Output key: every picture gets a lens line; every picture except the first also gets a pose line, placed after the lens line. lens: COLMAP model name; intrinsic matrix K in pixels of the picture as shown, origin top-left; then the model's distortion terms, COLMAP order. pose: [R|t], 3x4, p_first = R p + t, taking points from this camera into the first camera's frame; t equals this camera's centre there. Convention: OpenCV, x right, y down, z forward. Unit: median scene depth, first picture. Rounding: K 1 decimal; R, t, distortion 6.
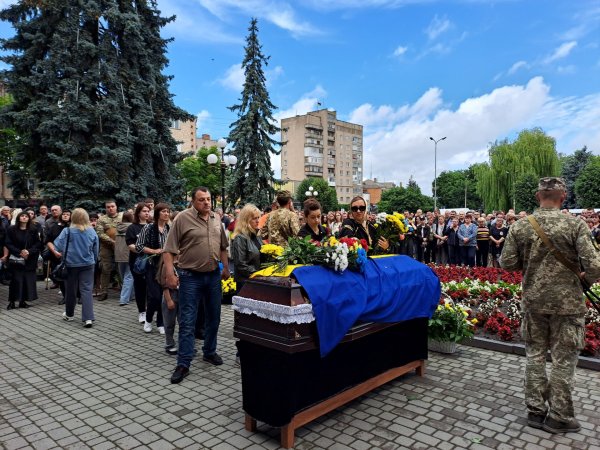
lens RADIAL K [[441.4, 0, 298.3], [0, 441.4, 215.0], [0, 0, 1]] dist [0.073797, -0.054149]
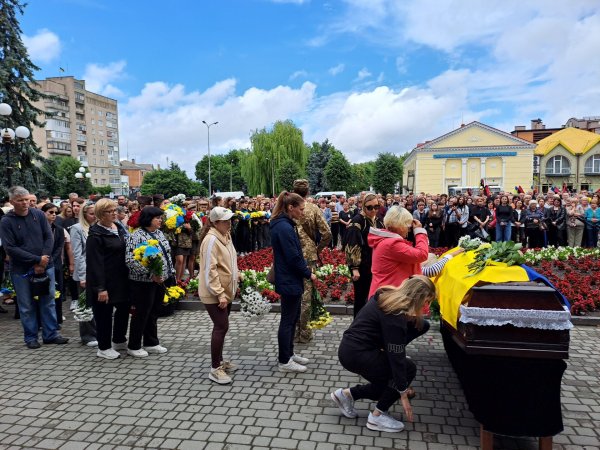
lens RADIAL K [[441.4, 0, 301.0], [0, 441.4, 215.2], [0, 0, 1]] dist [0.073797, -0.054149]
pose [[0.854675, -0.033692, 0.518070, -0.043080], [0.013110, 0.998974, 0.043339, -0.002153], [-0.518999, -0.030249, 0.854240, 0.020255]]
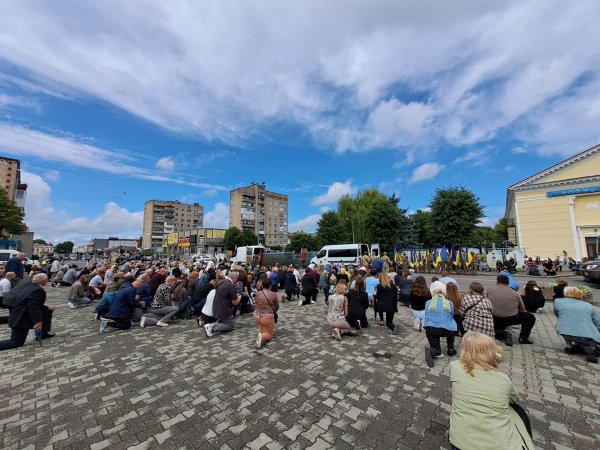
lens RADIAL K [[237.3, 0, 299.8], [0, 237.3, 224.8], [0, 0, 1]] dist [-0.000260, -0.000104]
pose [[0.999876, -0.000668, 0.015753, 0.433906], [0.002561, 0.992720, -0.120421, 0.001869], [-0.015558, 0.120447, 0.992598, 0.451685]]
